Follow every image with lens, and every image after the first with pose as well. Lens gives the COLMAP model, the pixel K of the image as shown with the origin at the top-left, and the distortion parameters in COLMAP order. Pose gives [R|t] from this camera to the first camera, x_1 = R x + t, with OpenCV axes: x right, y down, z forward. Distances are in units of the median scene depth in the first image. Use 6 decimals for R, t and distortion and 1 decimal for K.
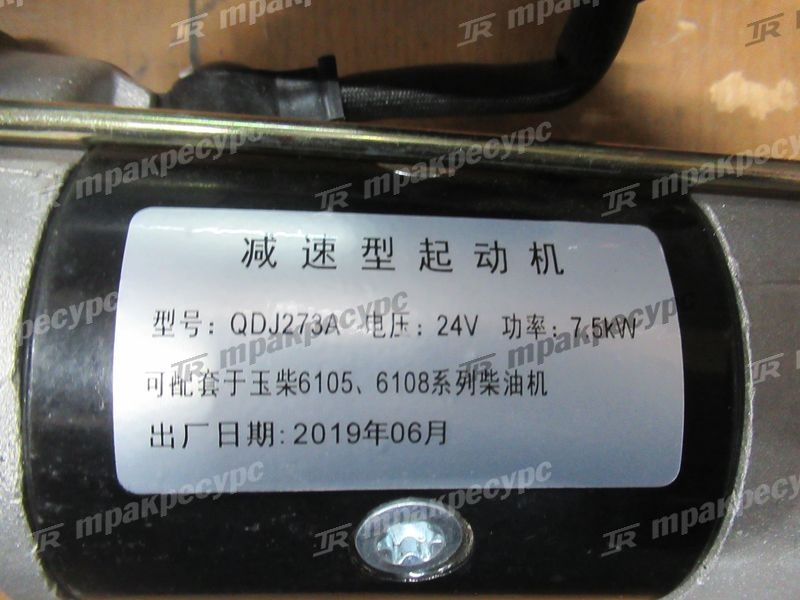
lens RADIAL K [[632.7, 0, 403.1], [0, 632.7, 299.1], [0, 0, 1]] dist [0.013332, -0.008862]
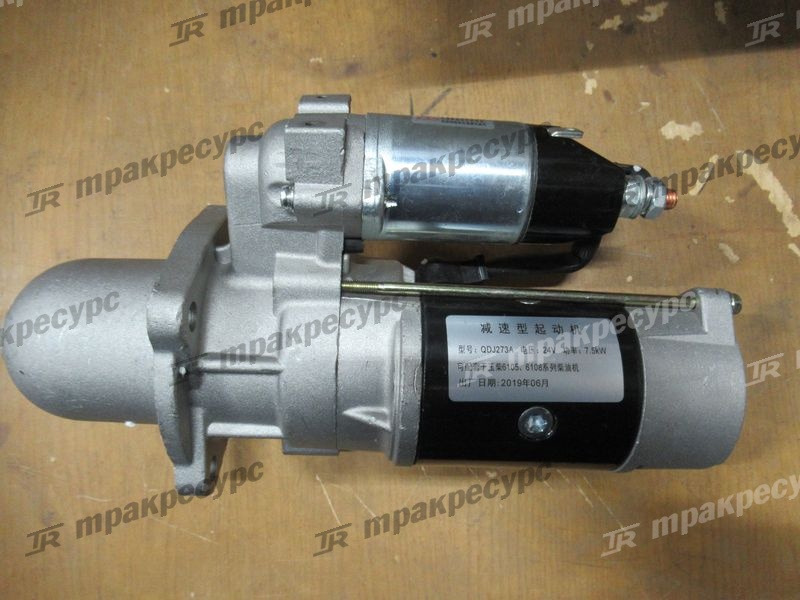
lens RADIAL K [[632.7, 0, 399.0], [0, 632.7, 297.2], [0, 0, 1]] dist [0.013332, -0.008862]
pose [[0.999591, -0.021236, -0.019128, -0.602289], [0.017047, 0.980179, -0.197382, 0.397025], [0.022940, 0.196975, 0.980140, -2.193854]]
